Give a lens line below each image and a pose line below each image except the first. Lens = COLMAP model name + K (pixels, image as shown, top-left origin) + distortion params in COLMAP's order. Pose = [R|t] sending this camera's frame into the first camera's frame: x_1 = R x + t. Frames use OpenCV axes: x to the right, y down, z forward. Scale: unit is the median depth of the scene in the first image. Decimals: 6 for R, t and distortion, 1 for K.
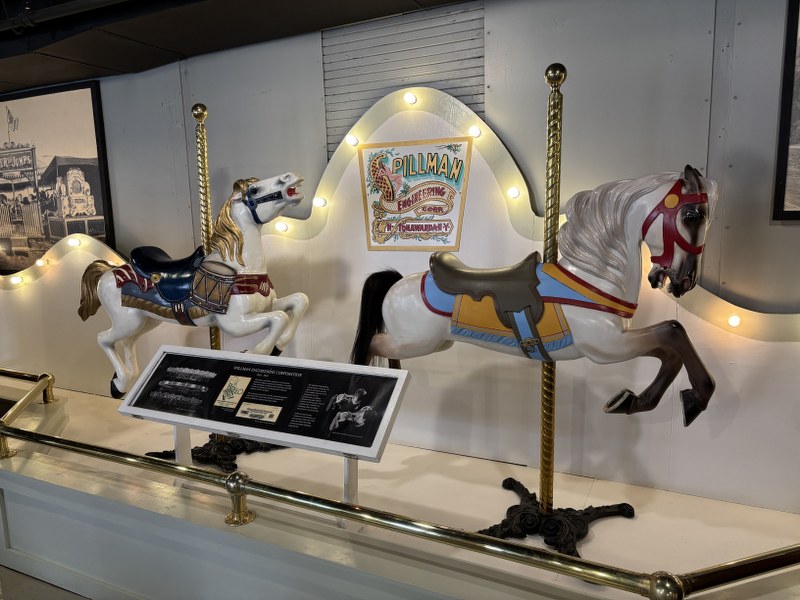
lens RADIAL K [[606.9, 0, 396.1], [0, 606.9, 309.6], [0, 0, 1]] dist [0.084258, -0.077133]
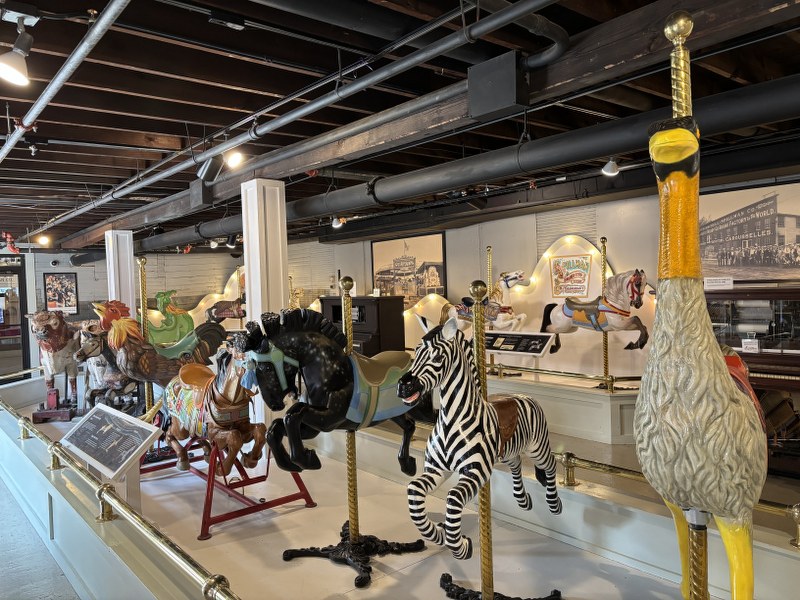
lens RADIAL K [[606.9, 0, 396.1], [0, 606.9, 309.6], [0, 0, 1]] dist [0.084258, -0.077133]
pose [[0.920241, 0.003661, -0.391334, 0.384425], [-0.046038, 0.994026, -0.098963, 0.252929], [0.388634, 0.109086, 0.914912, -1.708514]]
